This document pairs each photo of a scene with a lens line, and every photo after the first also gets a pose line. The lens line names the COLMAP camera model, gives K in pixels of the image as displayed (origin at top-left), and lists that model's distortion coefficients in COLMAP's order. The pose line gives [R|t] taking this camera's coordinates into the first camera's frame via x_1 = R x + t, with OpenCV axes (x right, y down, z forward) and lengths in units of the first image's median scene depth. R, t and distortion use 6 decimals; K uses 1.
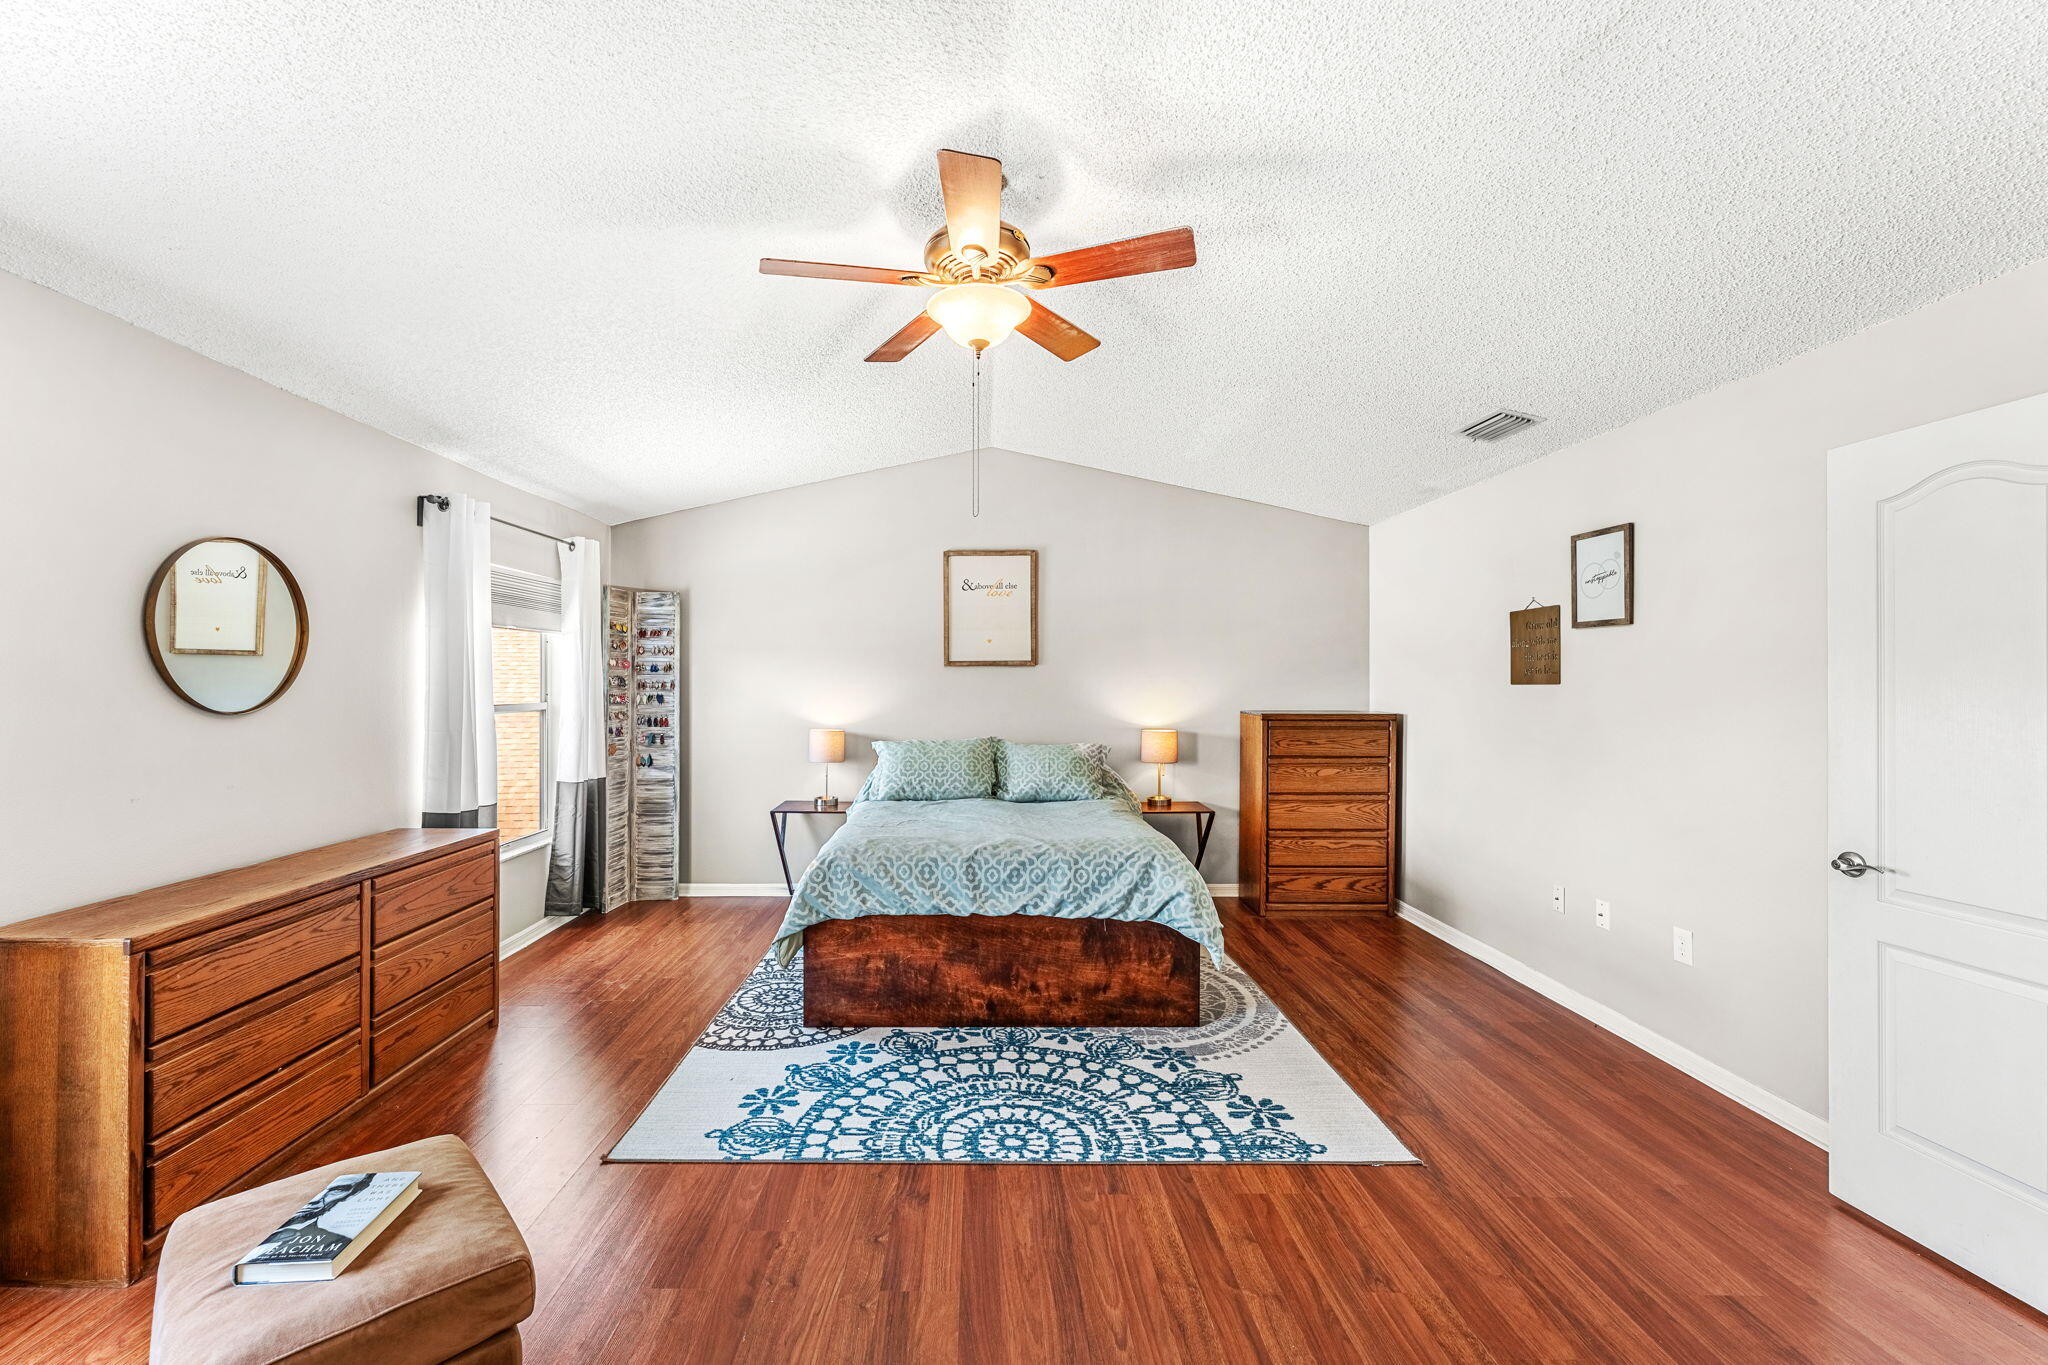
lens RADIAL K [[811.8, 0, 999.0], [0, 811.8, 690.9], [0, 0, 1]] dist [-0.000997, -0.000252]
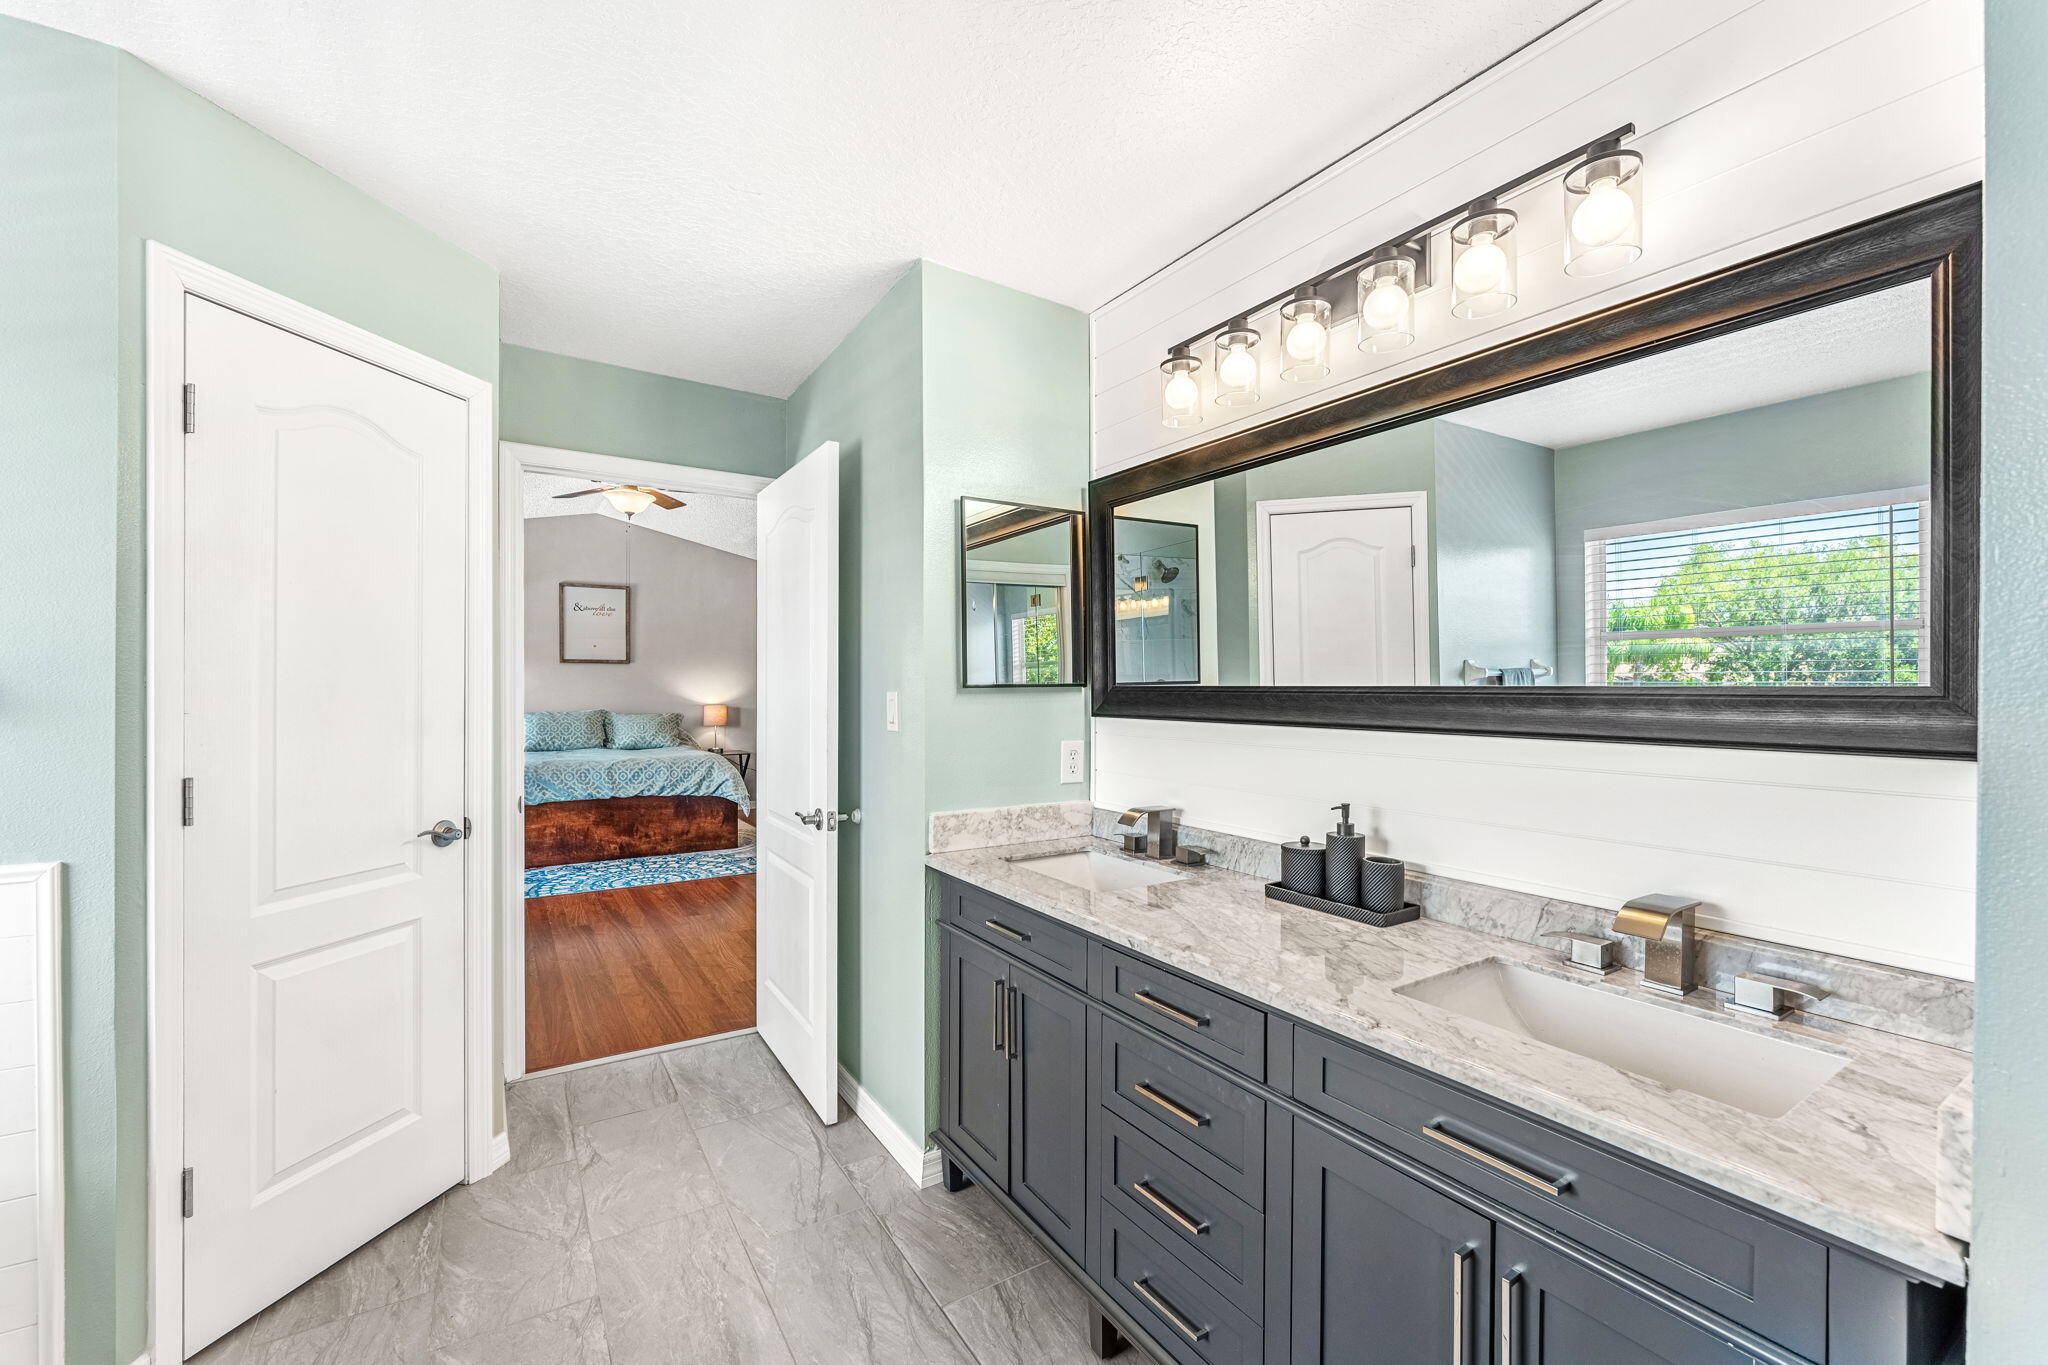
lens RADIAL K [[811.8, 0, 999.0], [0, 811.8, 690.9], [0, 0, 1]] dist [-0.000997, -0.000252]
pose [[0.860361, 0.000267, 0.509685, -0.211431], [0.000657, 0.999998, -0.001632, 0.036072], [-0.509685, 0.001739, 0.860360, -1.018914]]
